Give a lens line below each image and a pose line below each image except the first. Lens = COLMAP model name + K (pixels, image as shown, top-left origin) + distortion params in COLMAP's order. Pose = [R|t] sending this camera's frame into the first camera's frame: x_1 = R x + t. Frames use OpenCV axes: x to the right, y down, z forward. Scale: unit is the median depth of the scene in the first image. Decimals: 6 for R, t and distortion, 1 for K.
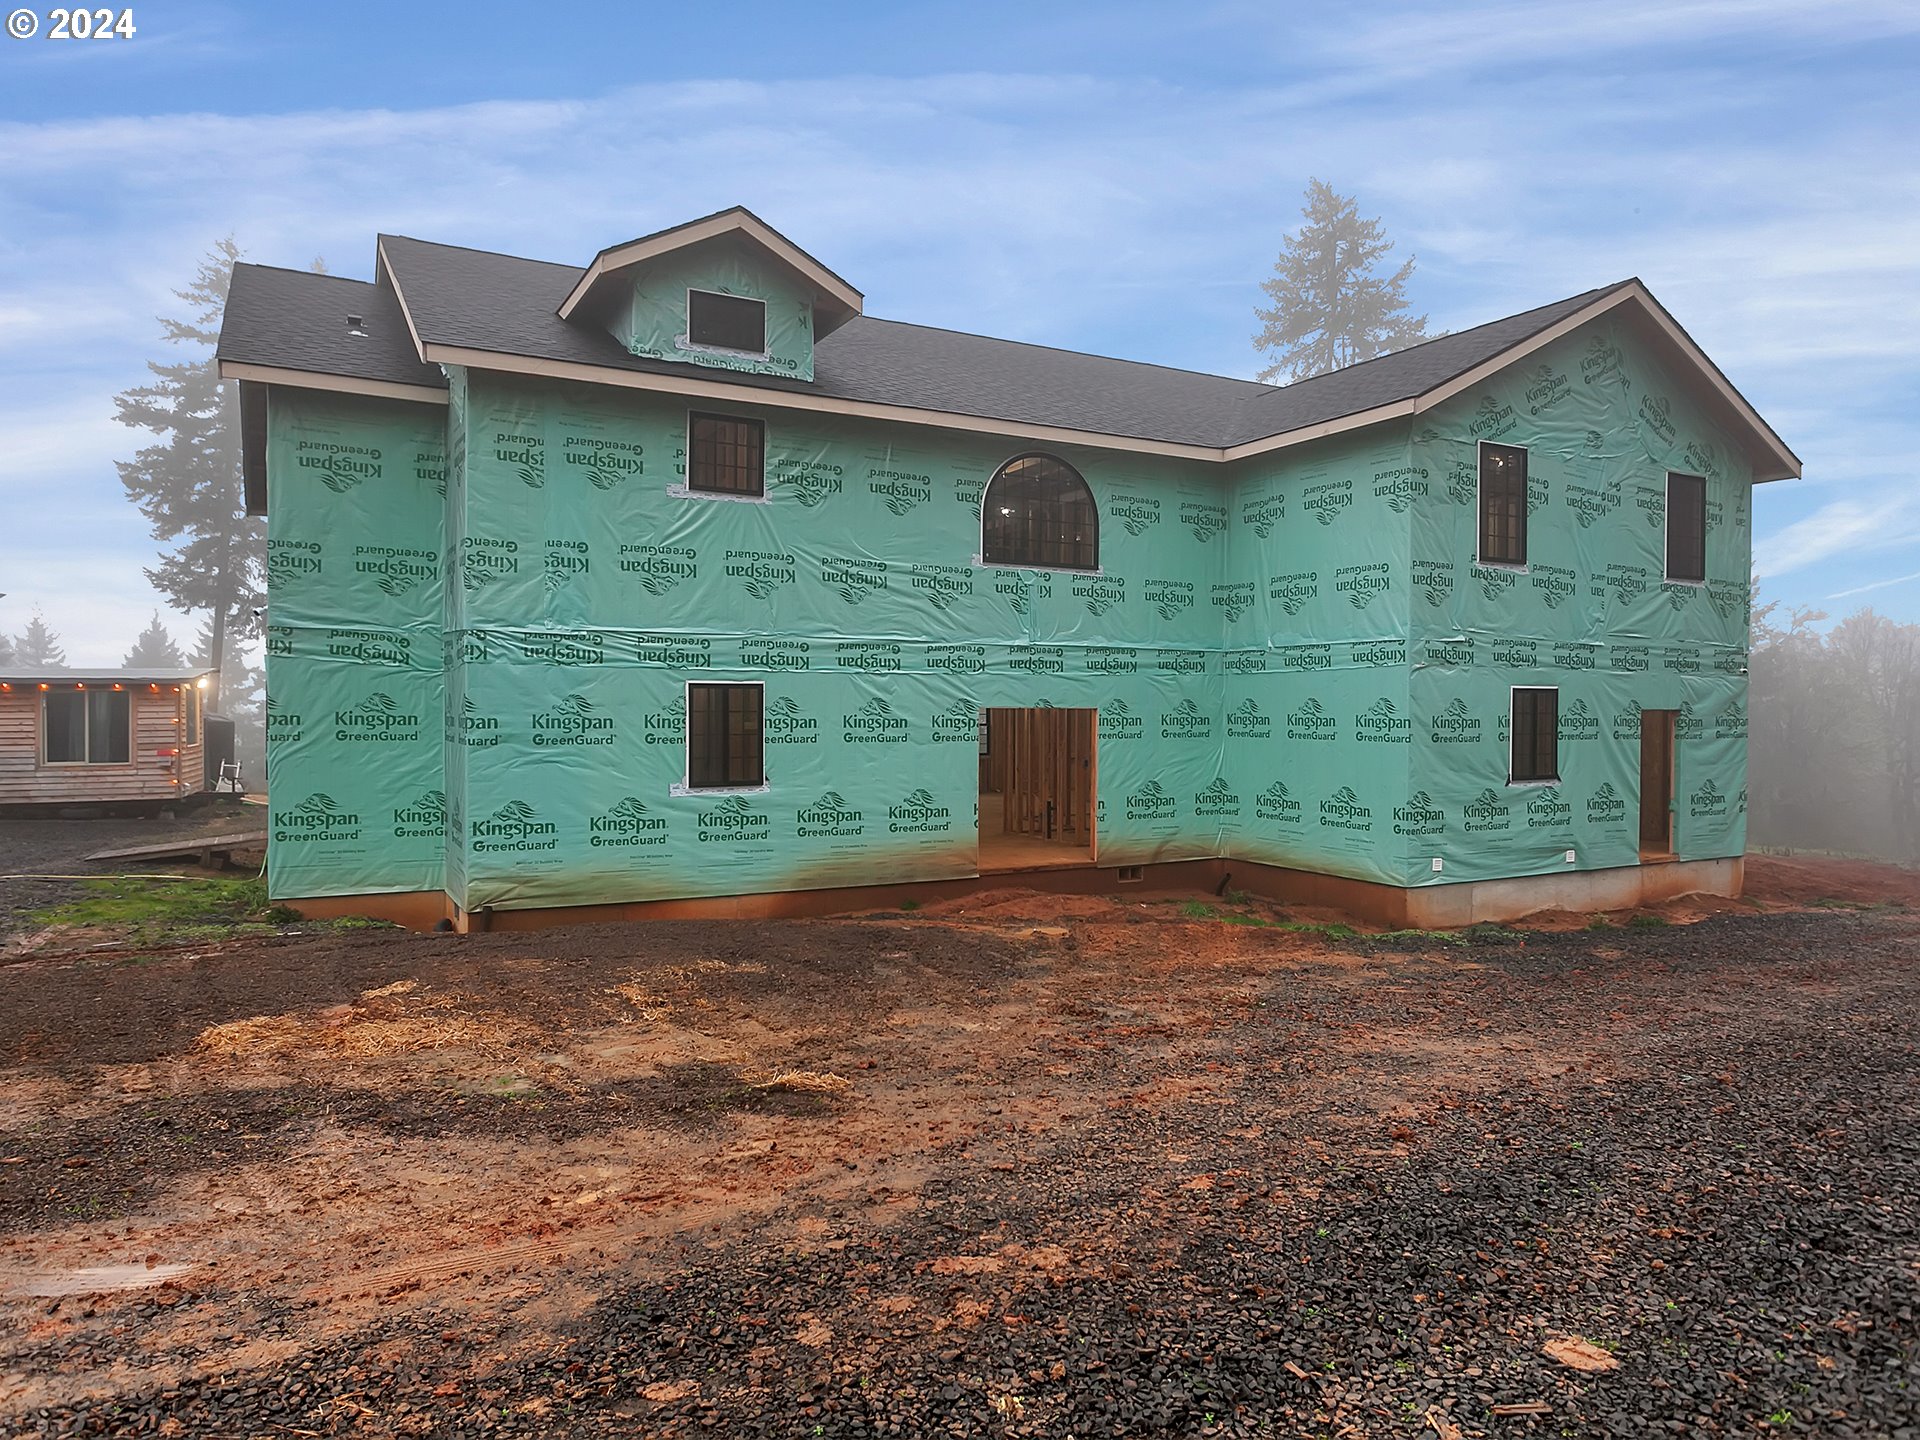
lens RADIAL K [[1233.7, 0, 964.3], [0, 1233.7, 714.0], [0, 0, 1]] dist [-0.007227, 0.011892]
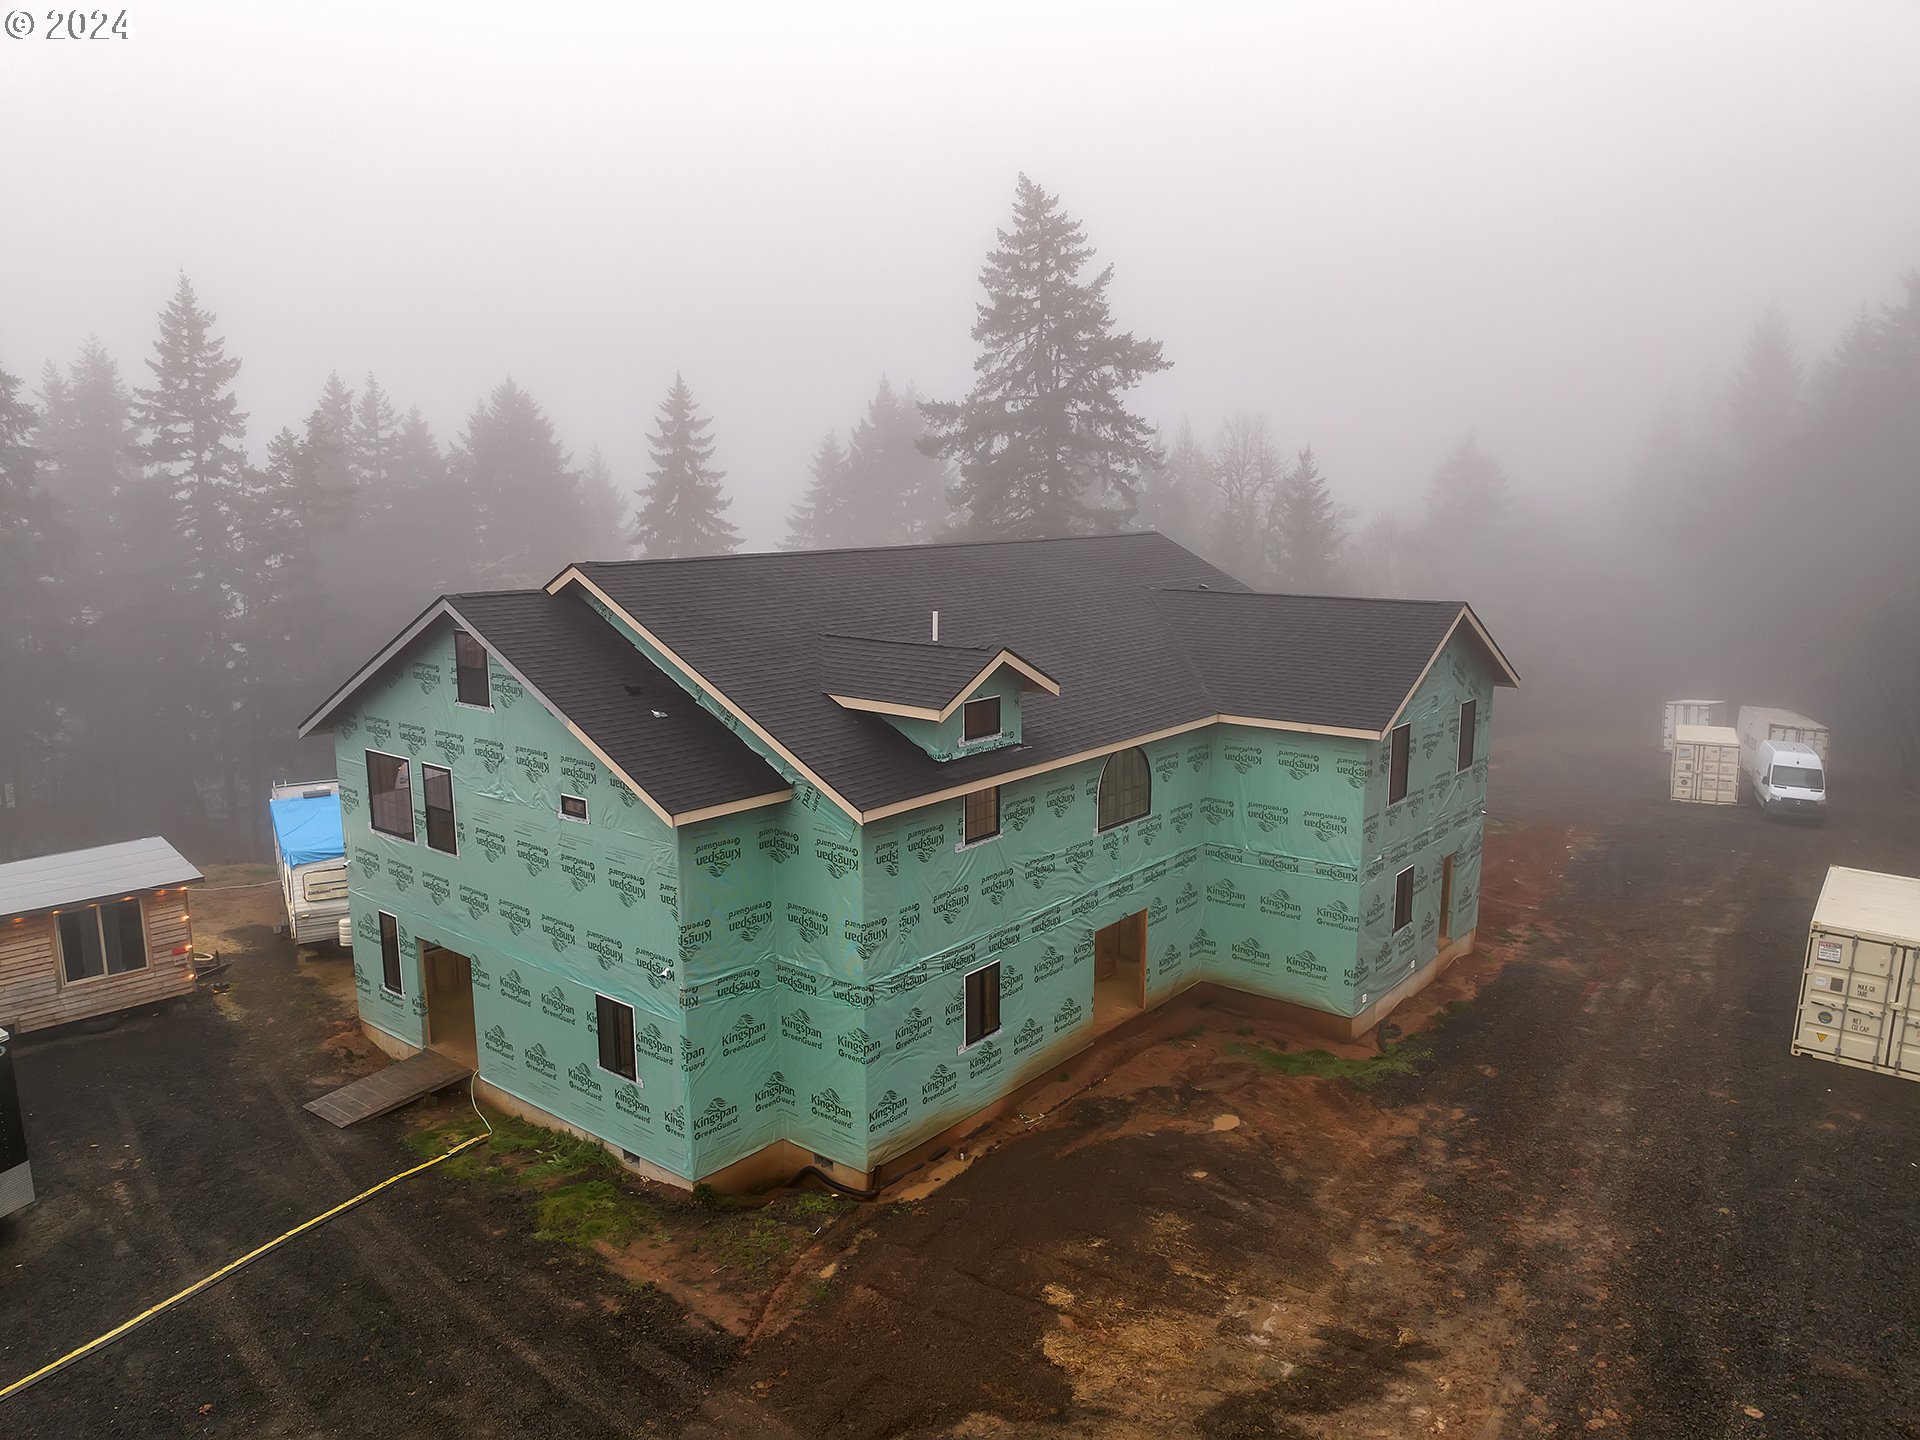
lens RADIAL K [[1373.1, 0, 962.2], [0, 1373.1, 716.5], [0, 0, 1]] dist [-0.027273, 0.001709]
pose [[0.923568, -0.073191, 0.376385, -0.735700], [0.009019, 0.985488, 0.169506, -0.540907], [-0.383329, -0.153155, 0.910825, -0.359393]]
